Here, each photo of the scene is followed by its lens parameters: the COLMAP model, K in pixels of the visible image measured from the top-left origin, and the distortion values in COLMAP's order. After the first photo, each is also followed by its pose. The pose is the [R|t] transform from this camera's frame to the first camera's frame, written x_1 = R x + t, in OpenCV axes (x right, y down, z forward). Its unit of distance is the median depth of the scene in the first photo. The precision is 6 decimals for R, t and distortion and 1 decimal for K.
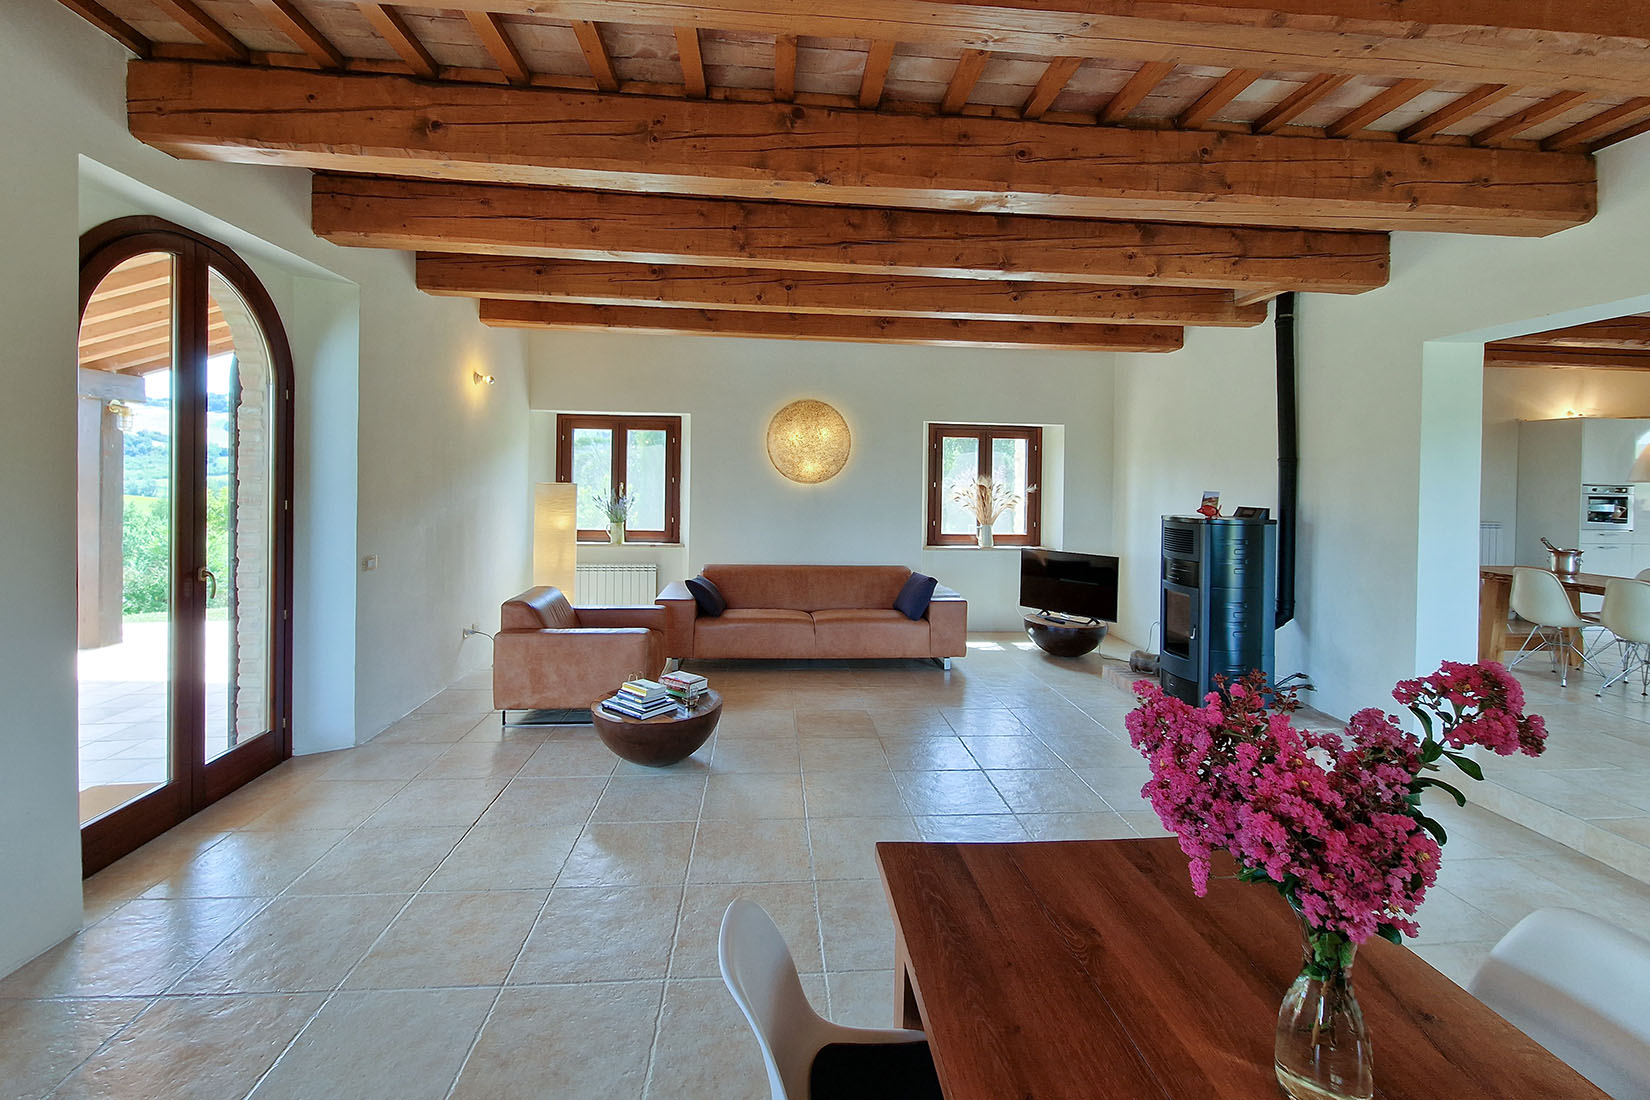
lens RADIAL K [[730.8, 0, 842.6], [0, 730.8, 484.6], [0, 0, 1]] dist [-0.002379, -0.000314]
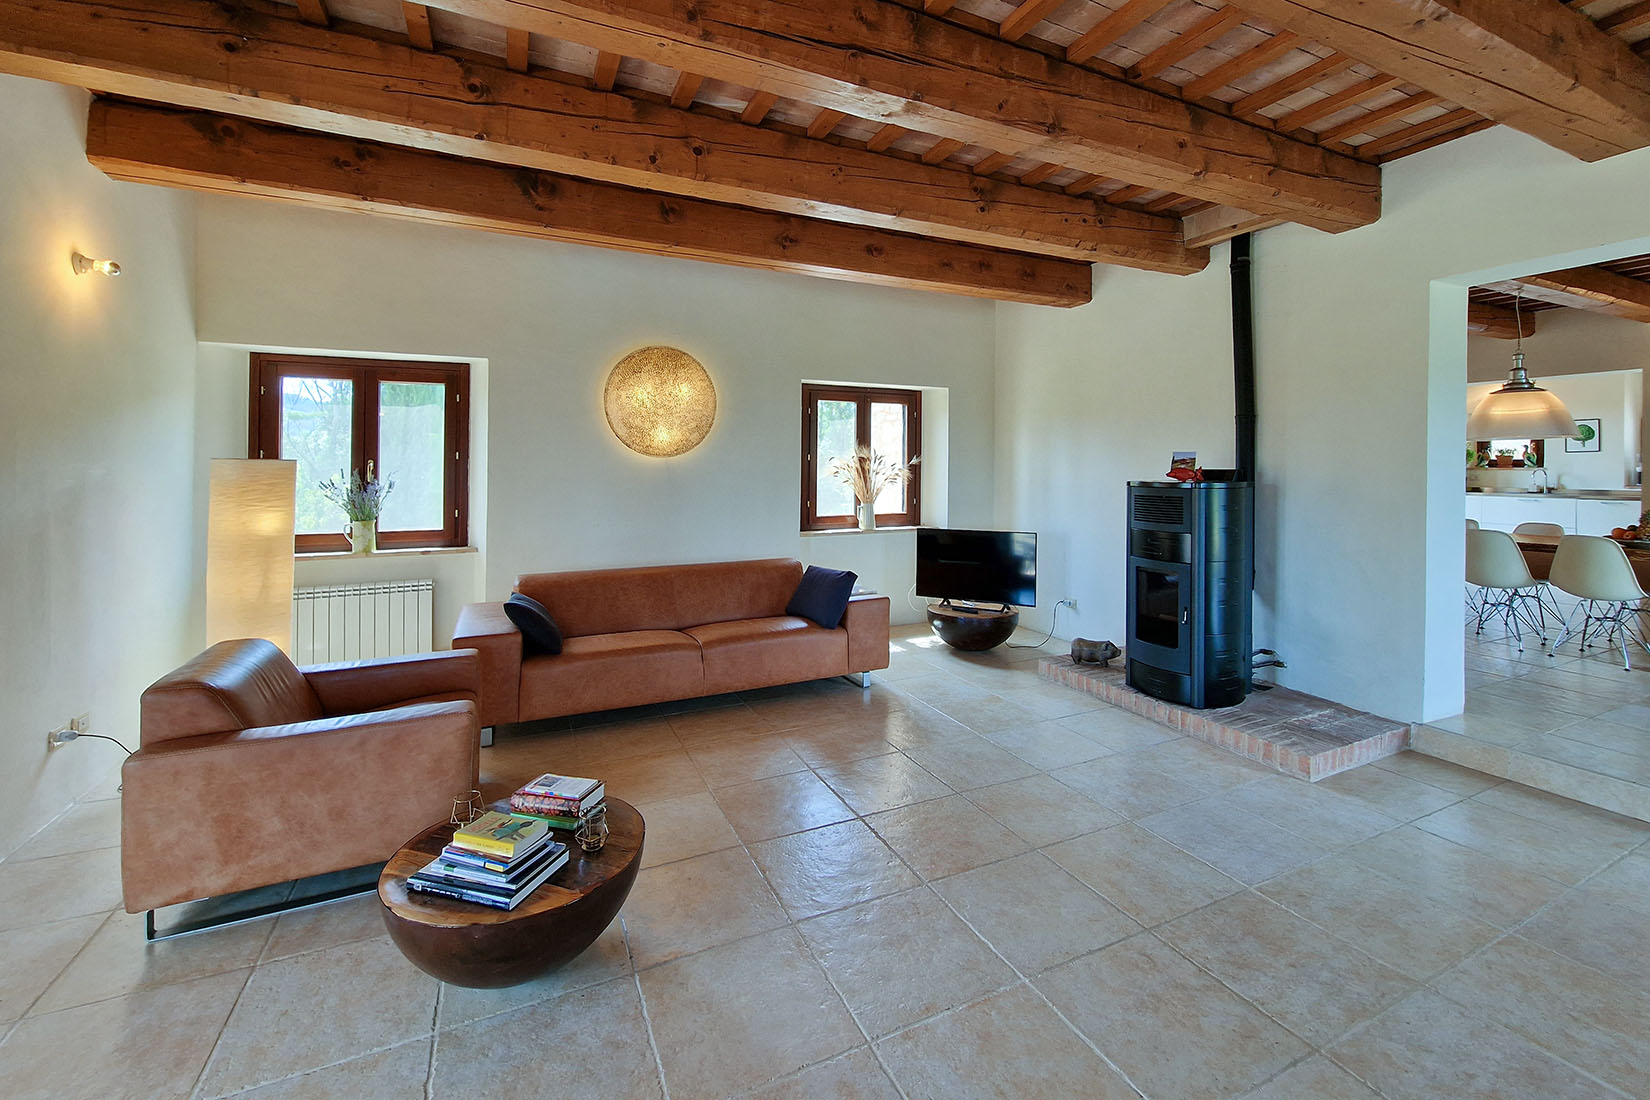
lens RADIAL K [[682.4, 0, 826.7], [0, 682.4, 458.6], [0, 0, 1]] dist [-0.000169, -0.000300]
pose [[0.936473, -0.015169, 0.350411, -0.148953], [0.022632, 0.999596, -0.017212, 0.017868], [-0.350008, 0.024049, 0.936438, 0.311067]]
